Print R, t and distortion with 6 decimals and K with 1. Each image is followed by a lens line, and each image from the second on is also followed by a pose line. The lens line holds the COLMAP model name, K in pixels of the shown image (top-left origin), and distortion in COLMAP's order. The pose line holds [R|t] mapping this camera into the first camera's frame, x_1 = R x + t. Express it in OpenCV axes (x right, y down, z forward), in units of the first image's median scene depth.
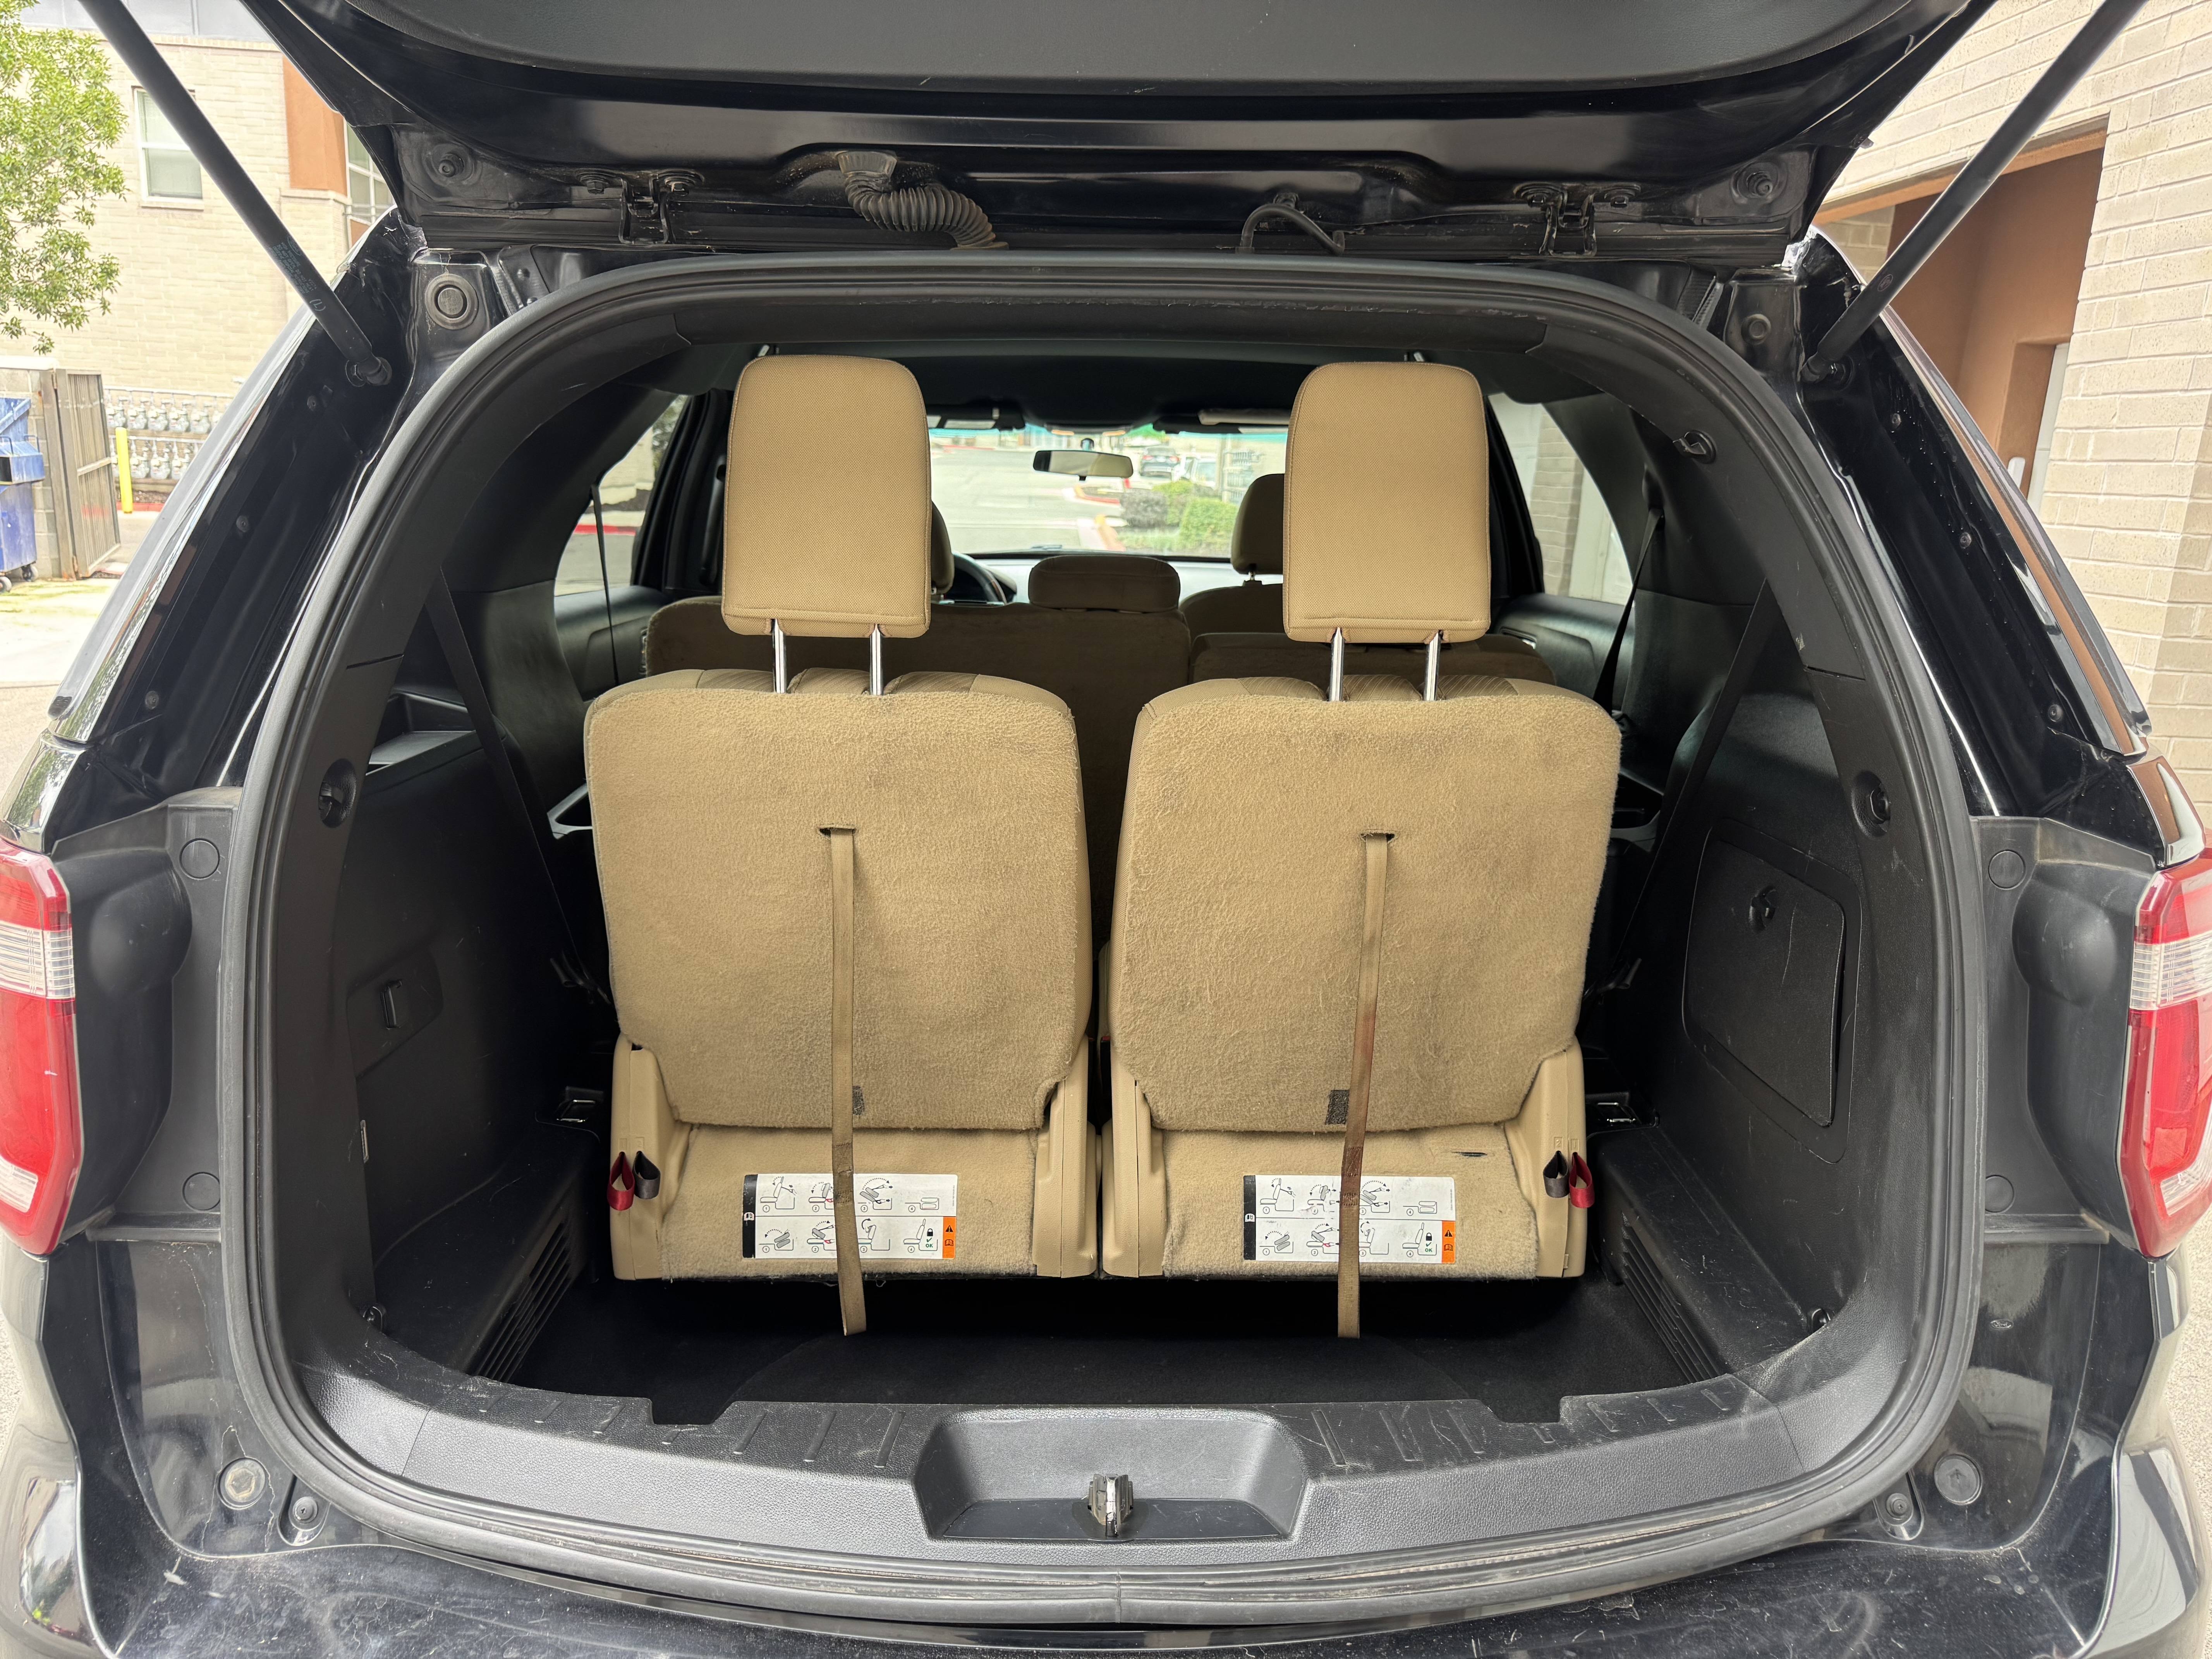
lens RADIAL K [[1601.3, 0, 1113.6], [0, 1601.3, 837.0], [0, 0, 1]] dist [-0.001349, -0.005002]
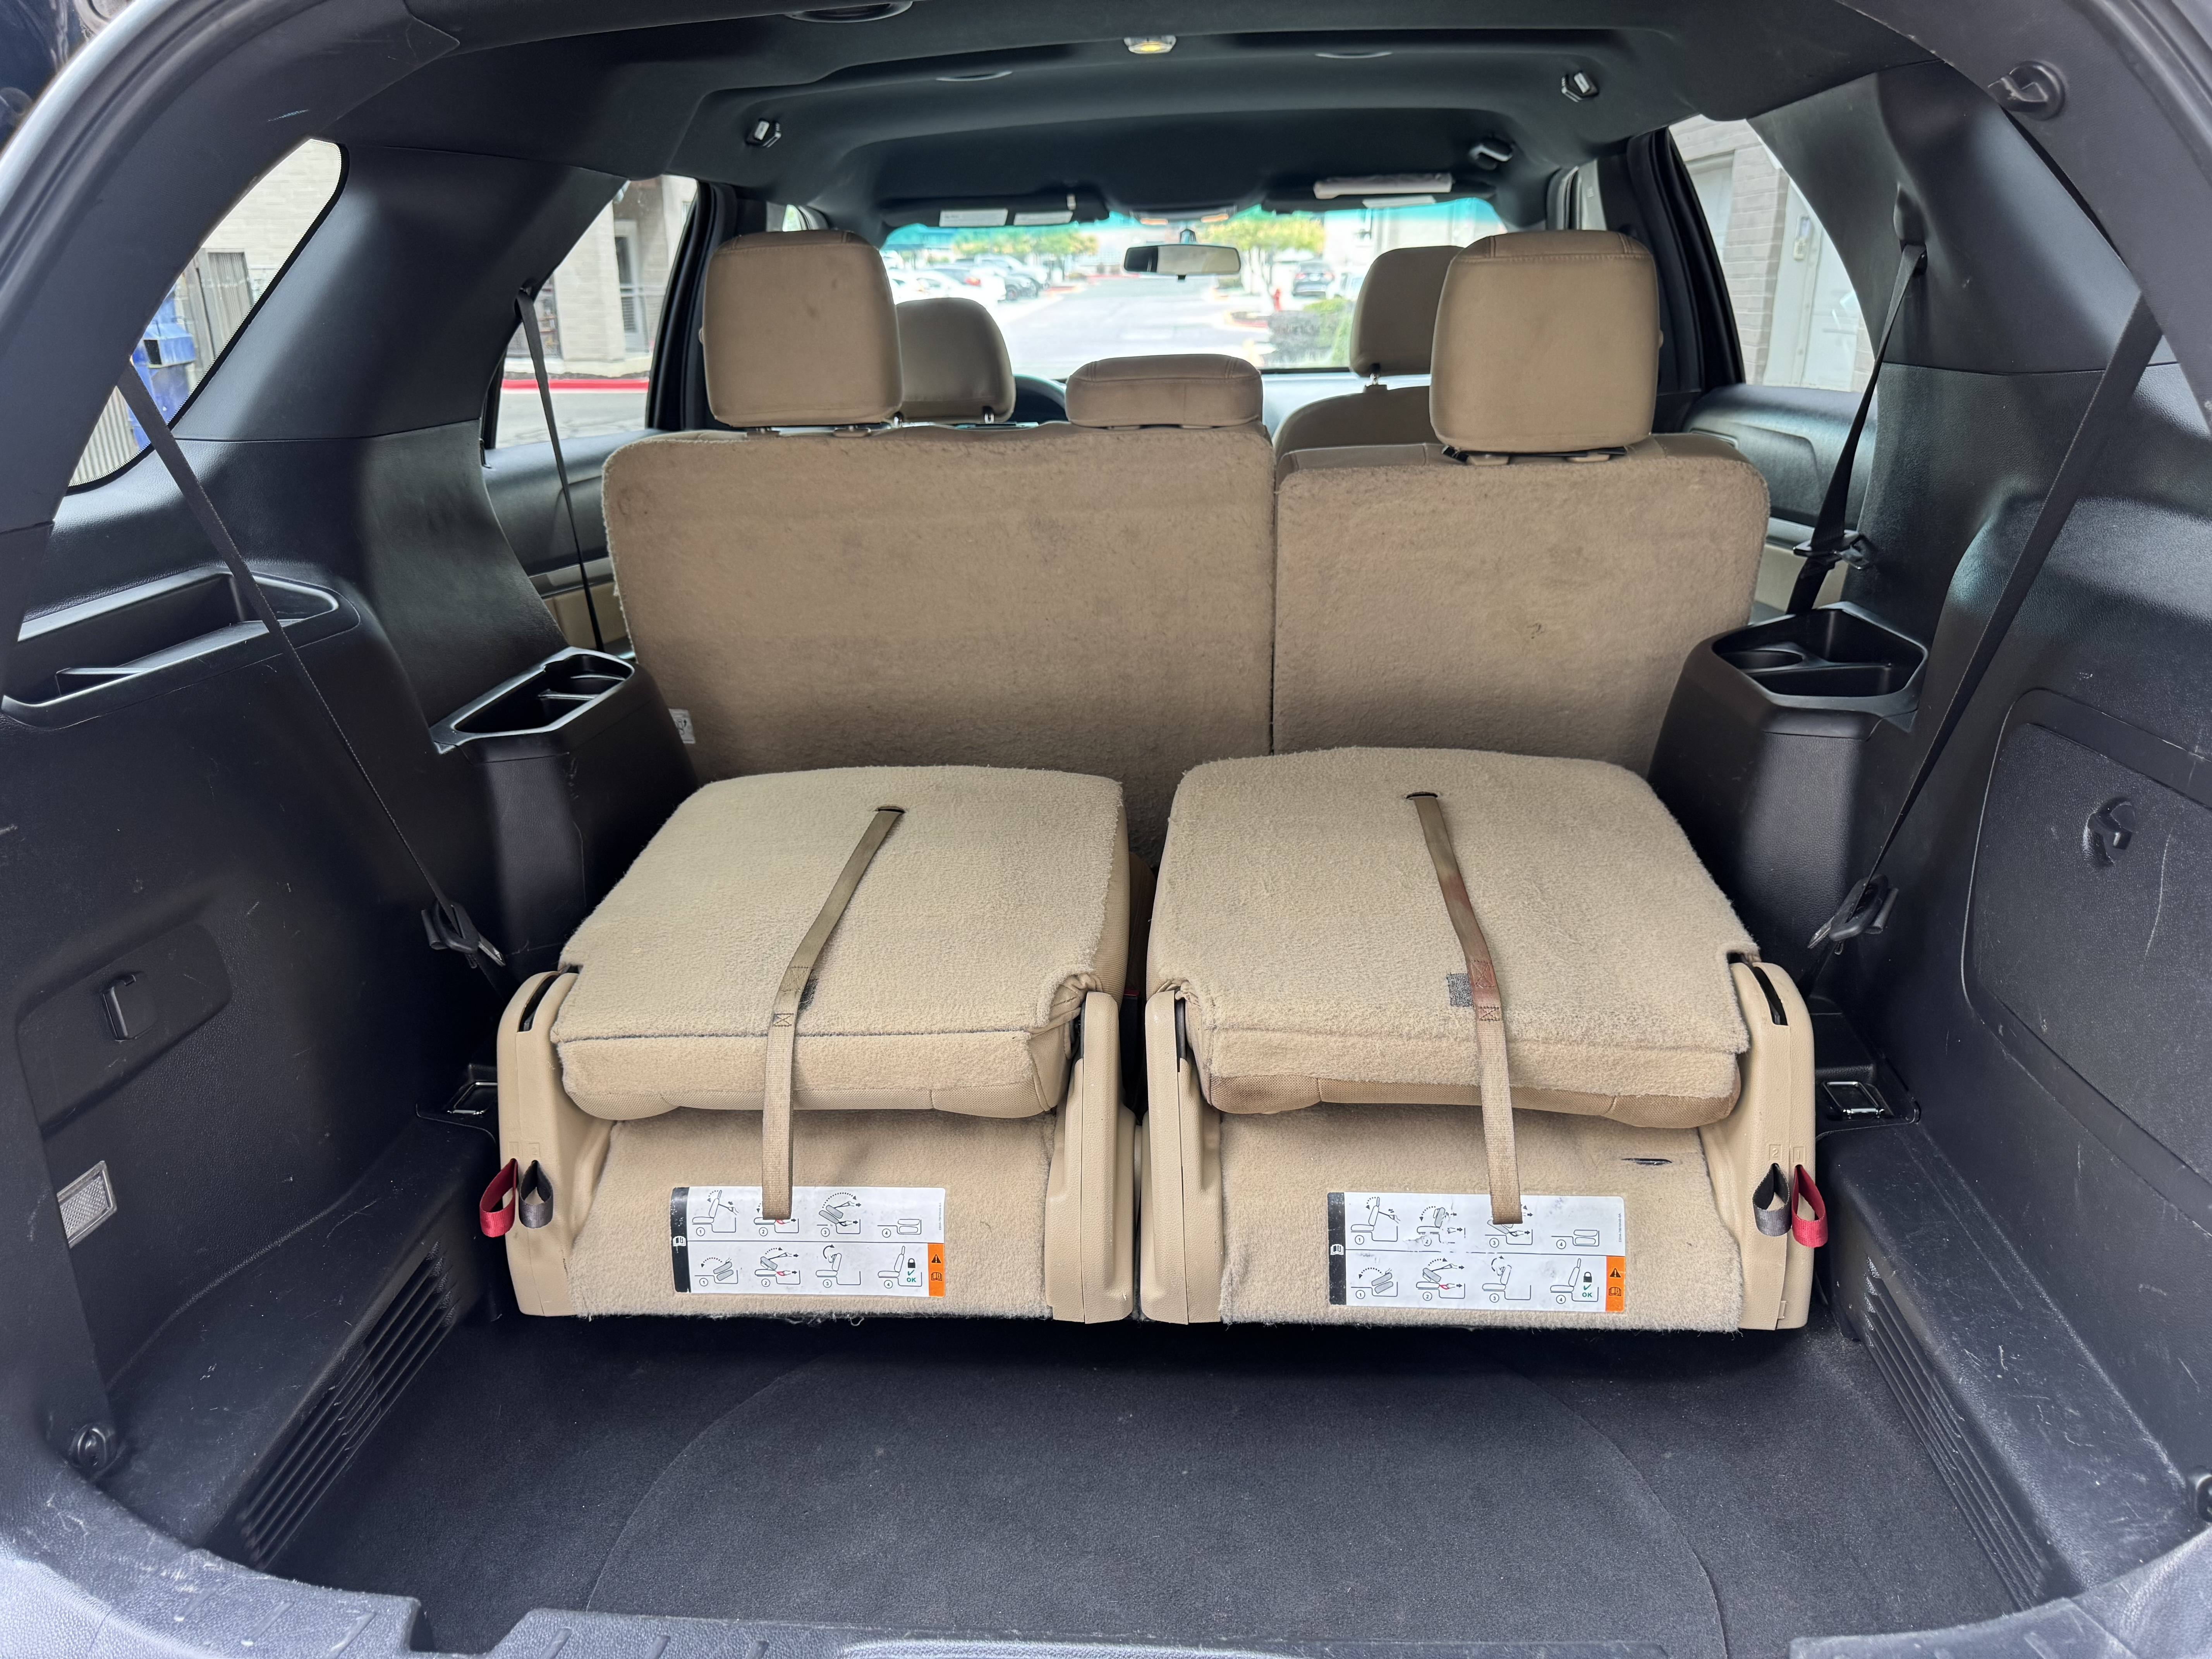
lens RADIAL K [[1611.3, 0, 1094.1], [0, 1611.3, 834.2], [0, 0, 1]] dist [-0.017126, 0.006211]
pose [[0.993408, -0.018778, -0.113080, 0.073682], [0.029427, 0.995207, 0.093255, -0.028927], [0.110787, -0.095967, 0.989200, 0.329972]]
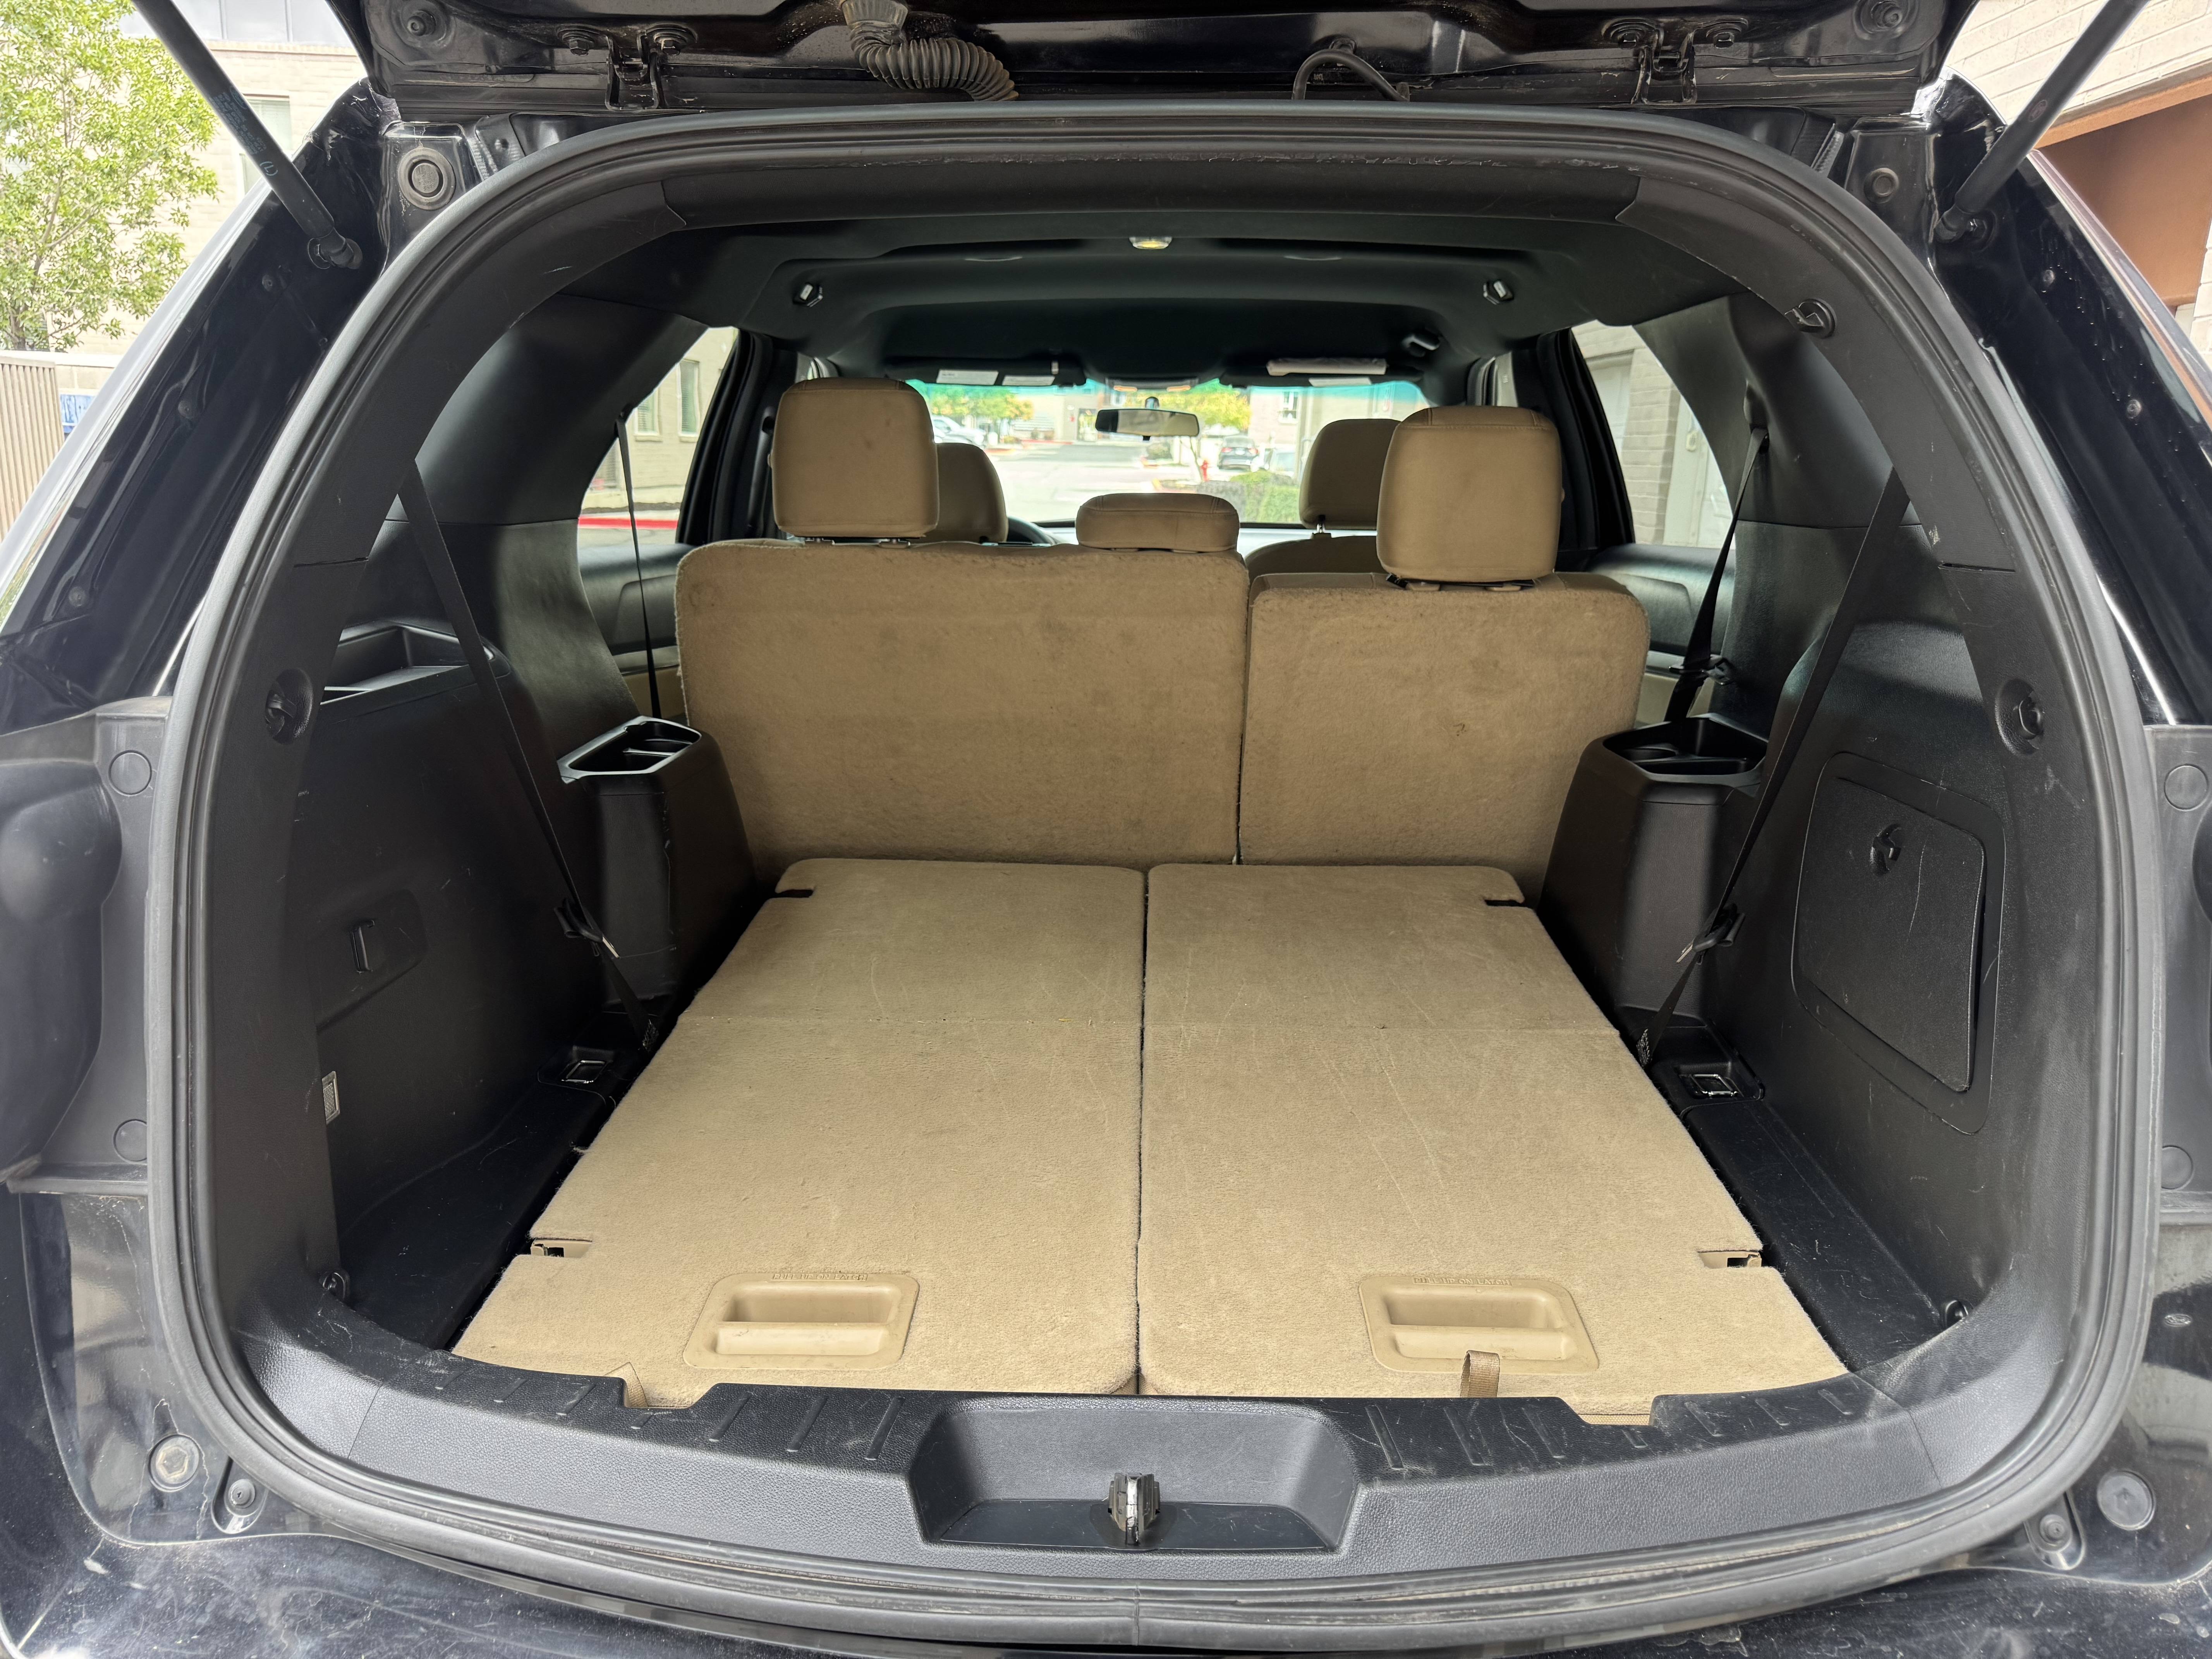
lens RADIAL K [[1601.3, 0, 1113.6], [0, 1601.3, 837.0], [0, 0, 1]] dist [-0.001349, -0.005002]
pose [[0.998792, 0.001827, -0.049113, 0.024763], [-0.001708, 0.999995, 0.002468, 0.039370], [0.049117, -0.002381, 0.998790, 0.103459]]
